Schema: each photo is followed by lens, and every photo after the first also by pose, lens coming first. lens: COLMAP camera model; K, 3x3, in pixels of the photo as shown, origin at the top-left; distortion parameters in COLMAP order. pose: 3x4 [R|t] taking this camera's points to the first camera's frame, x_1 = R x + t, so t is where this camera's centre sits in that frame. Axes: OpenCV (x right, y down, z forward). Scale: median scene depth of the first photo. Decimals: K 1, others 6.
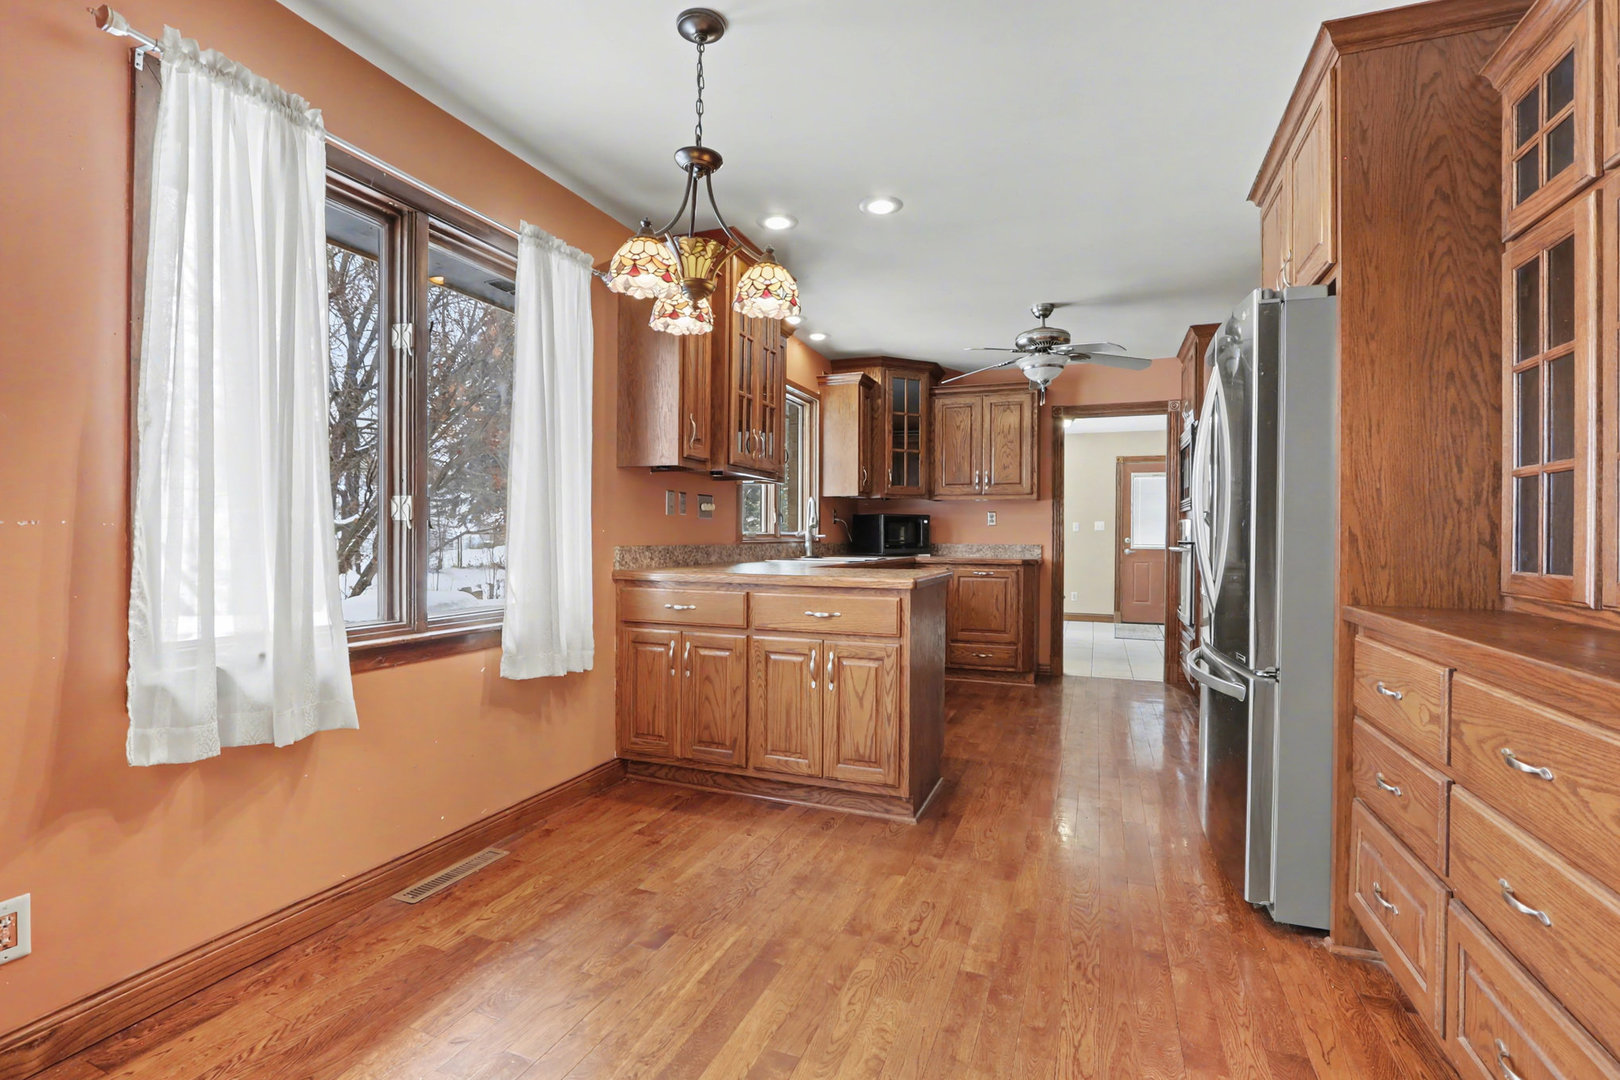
lens RADIAL K [[755.3, 0, 811.8], [0, 755.3, 538.6], [0, 0, 1]] dist [-0.015727, 0.000115]
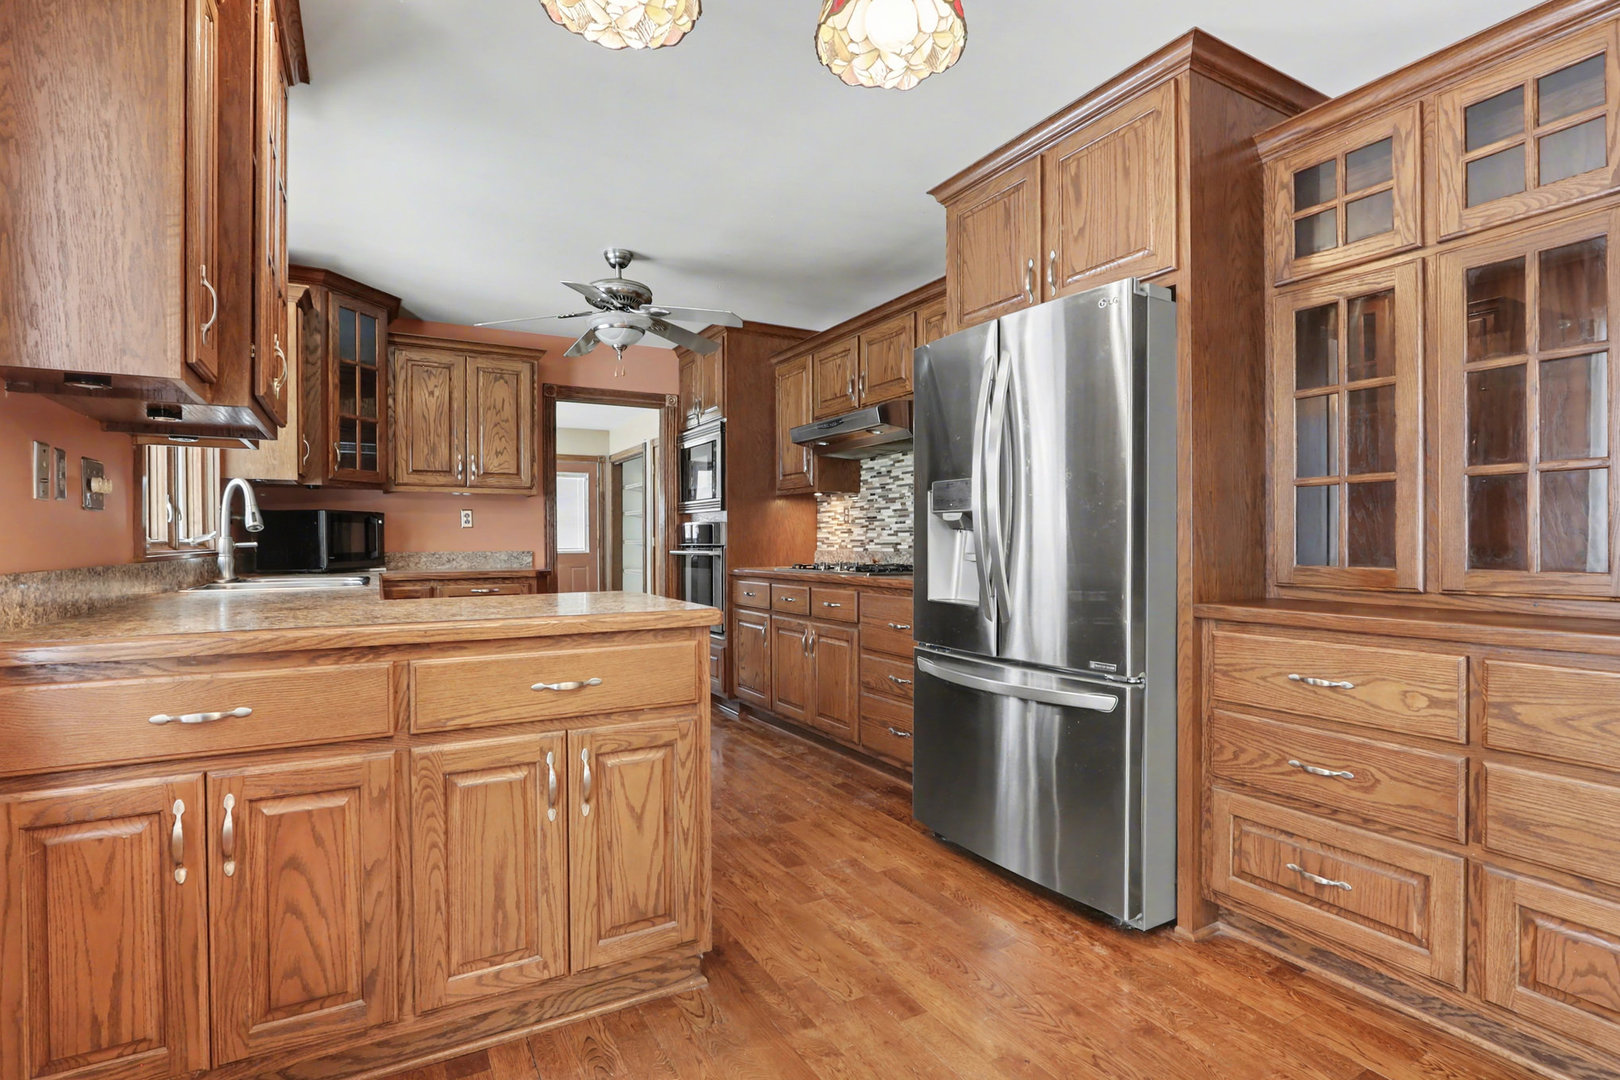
lens RADIAL K [[773.1, 0, 807.0], [0, 773.1, 545.2], [0, 0, 1]] dist [-0.017471, -0.000310]
pose [[0.639841, -0.015431, 0.768352, -0.291303], [0.013304, 0.999871, 0.009002, -0.004598], [-0.768392, 0.004463, 0.639964, 0.477151]]
